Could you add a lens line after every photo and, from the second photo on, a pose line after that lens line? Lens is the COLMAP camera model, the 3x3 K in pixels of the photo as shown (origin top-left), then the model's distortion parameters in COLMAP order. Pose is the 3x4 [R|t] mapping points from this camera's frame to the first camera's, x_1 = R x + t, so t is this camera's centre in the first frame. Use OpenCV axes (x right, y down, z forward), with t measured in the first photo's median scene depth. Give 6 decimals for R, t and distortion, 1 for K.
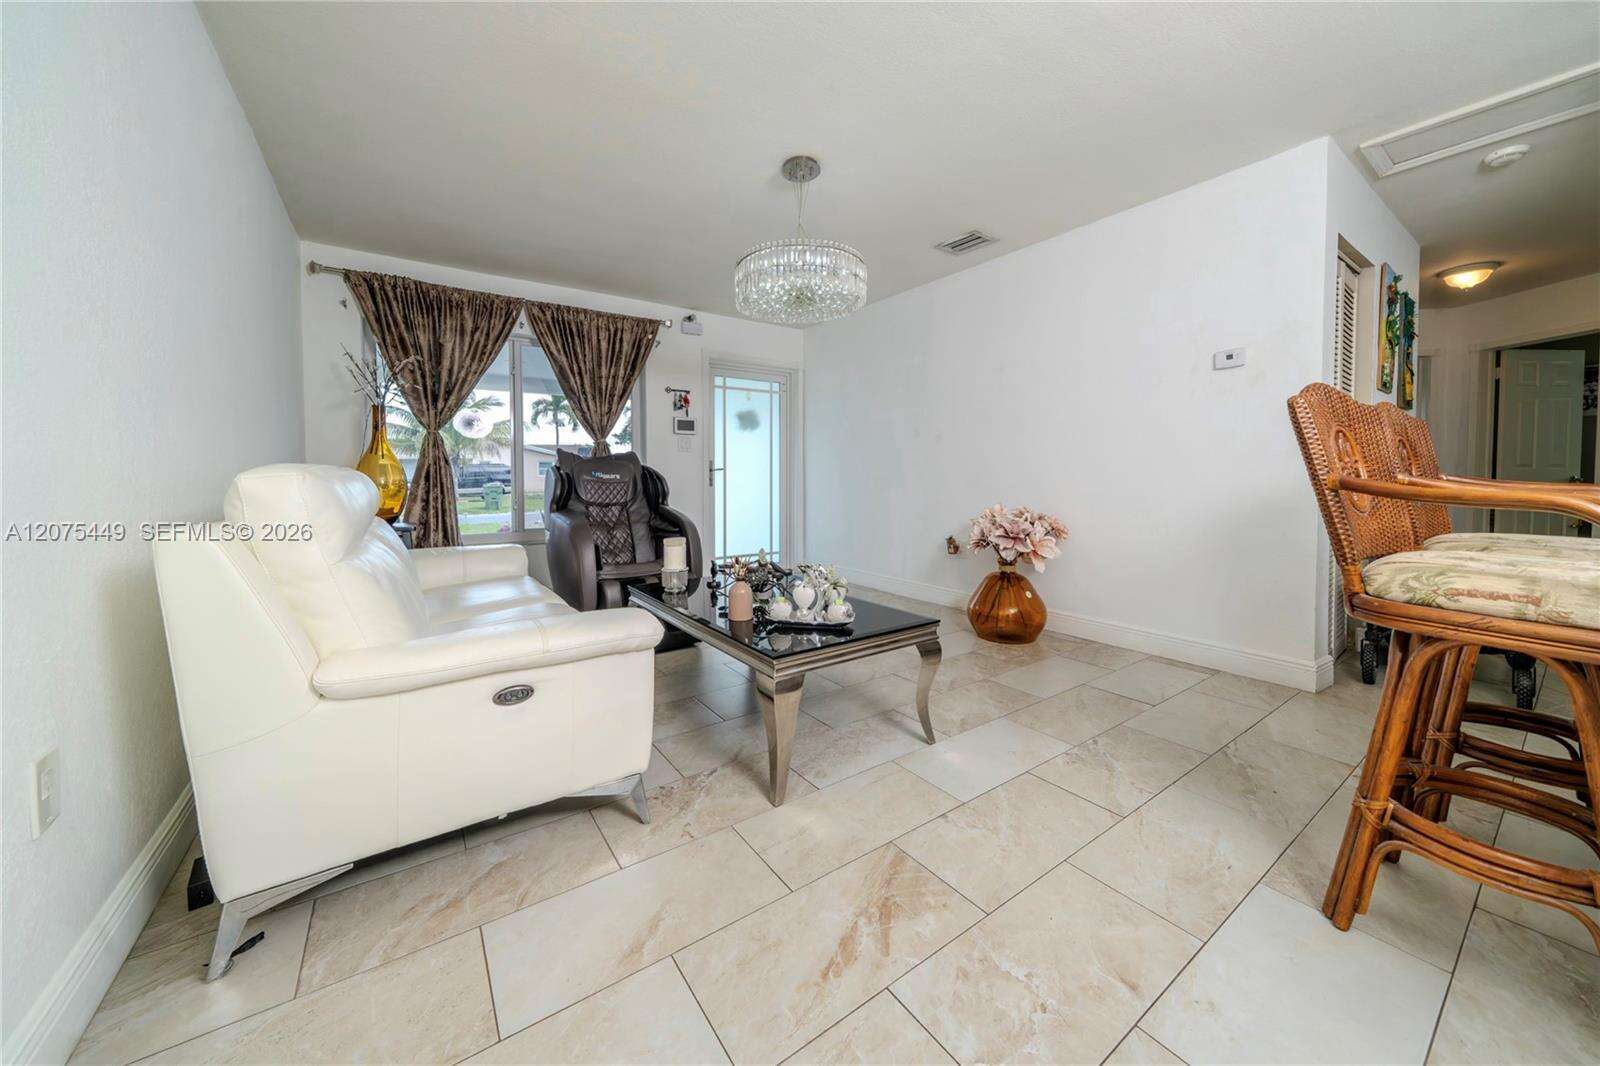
lens RADIAL K [[559.0, 0, 795.2], [0, 559.0, 500.1], [0, 0, 1]] dist [-0.007594, 0.001551]
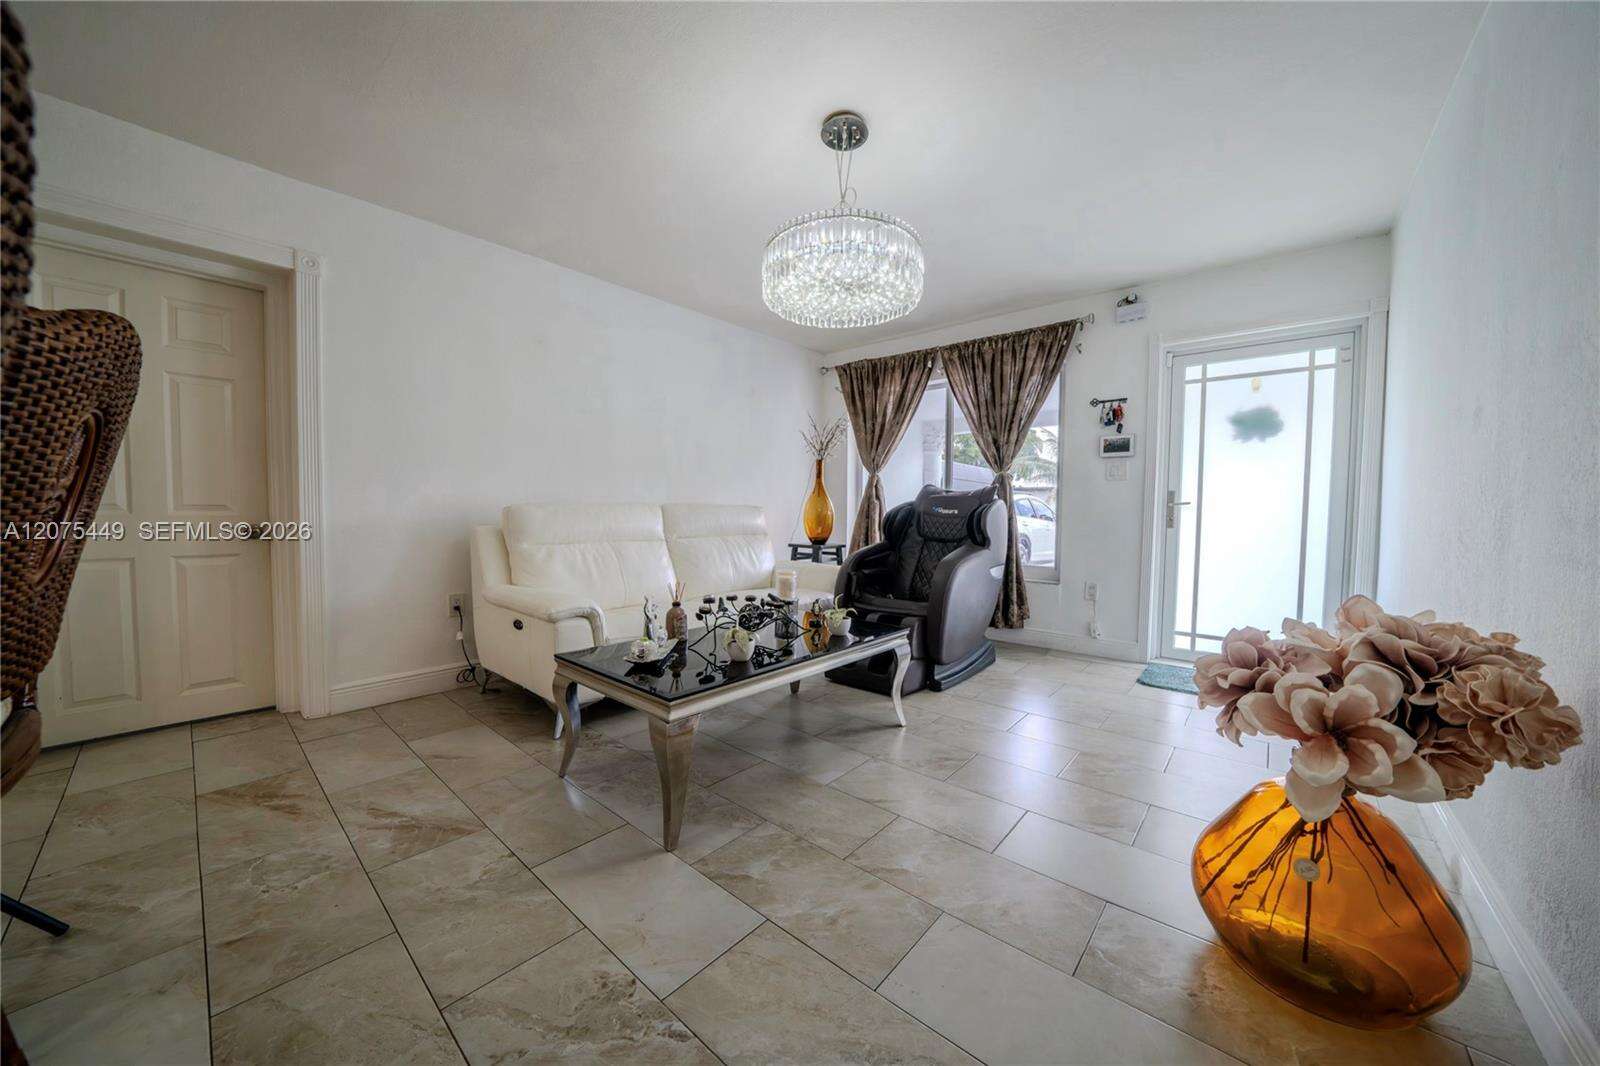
lens RADIAL K [[559.0, 0, 807.2], [0, 559.0, 546.0], [0, 0, 1]] dist [-0.007594, 0.001551]
pose [[0.246681, 0.075907, -0.966120, 0.444286], [-0.048120, 0.996657, 0.066019, -0.028578], [0.967901, 0.030204, 0.249509, 0.415686]]
